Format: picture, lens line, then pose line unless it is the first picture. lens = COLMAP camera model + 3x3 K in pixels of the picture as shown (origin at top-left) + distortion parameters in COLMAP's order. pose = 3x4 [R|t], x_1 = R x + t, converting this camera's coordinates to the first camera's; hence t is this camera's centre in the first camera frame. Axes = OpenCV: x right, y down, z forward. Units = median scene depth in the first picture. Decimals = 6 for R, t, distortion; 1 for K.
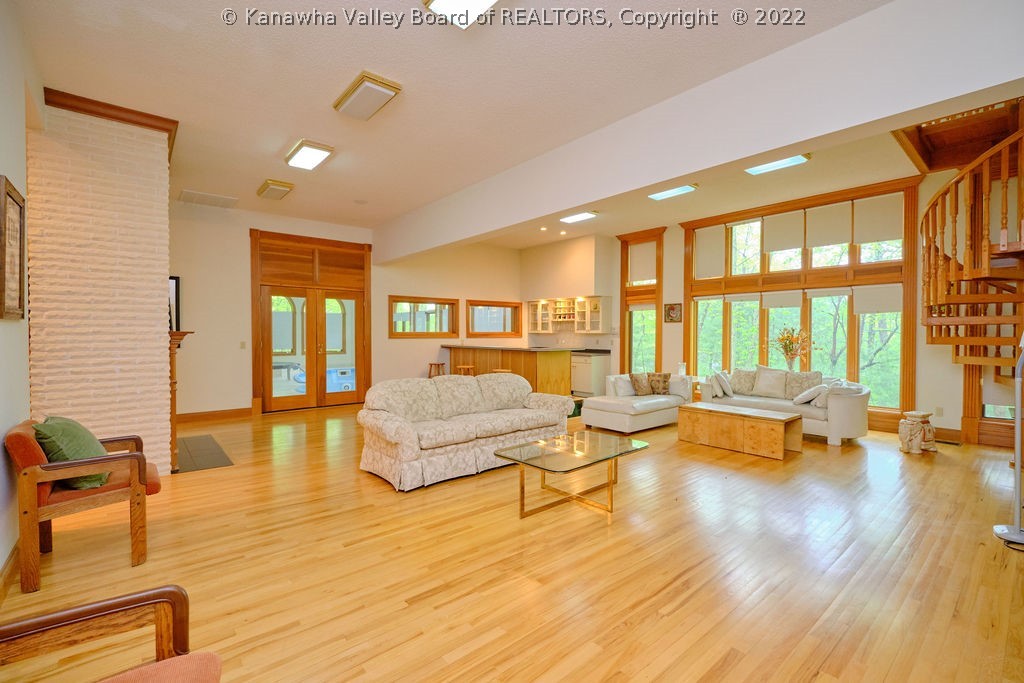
lens RADIAL K [[450.3, 0, 515.6], [0, 450.3, 339.8], [0, 0, 1]] dist [0.001192, -0.000076]
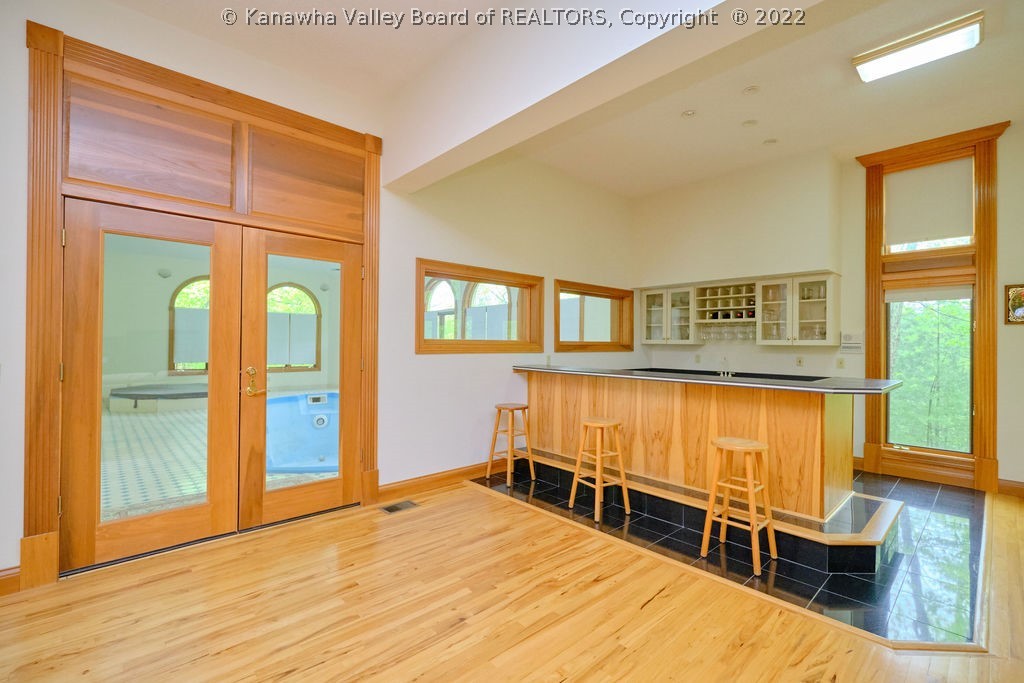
lens RADIAL K [[450.3, 0, 515.6], [0, 450.3, 339.8], [0, 0, 1]] dist [0.001192, -0.000076]
pose [[0.998931, 0.008521, 0.045433, -0.192578], [-0.007361, 0.999644, -0.025645, -0.005738], [-0.045636, 0.025283, 0.998638, 0.519386]]
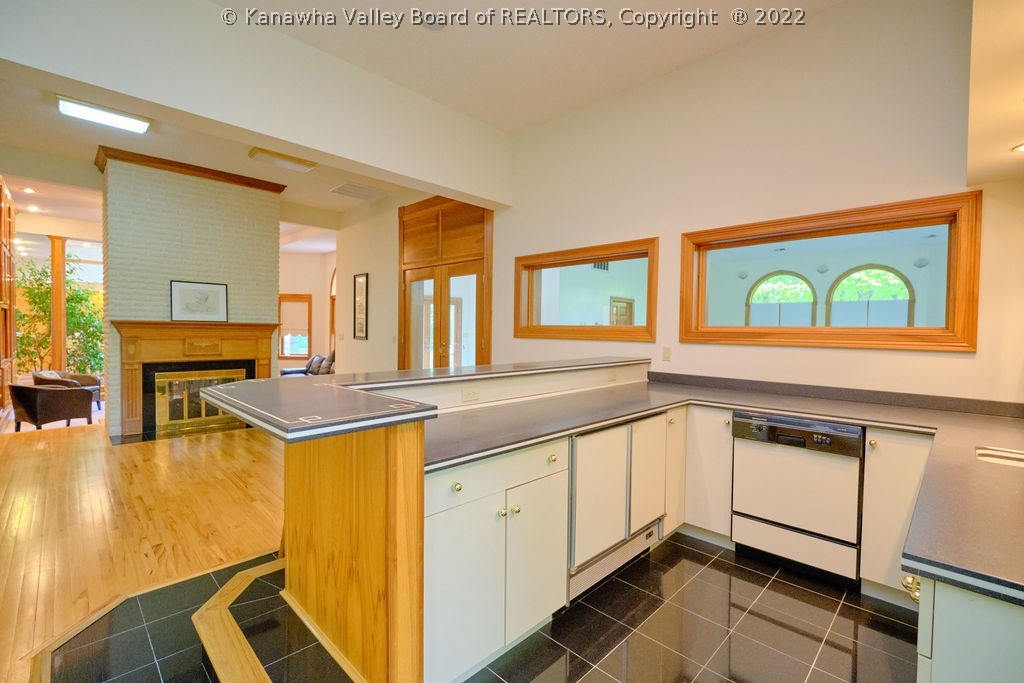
lens RADIAL K [[450.3, 0, 515.6], [0, 450.3, 339.8], [0, 0, 1]] dist [0.001192, -0.000076]
pose [[0.086363, 0.024922, -0.995952, 0.252639], [-0.033645, 0.999190, 0.022085, -0.011587], [0.995695, 0.031601, 0.087131, 0.913852]]
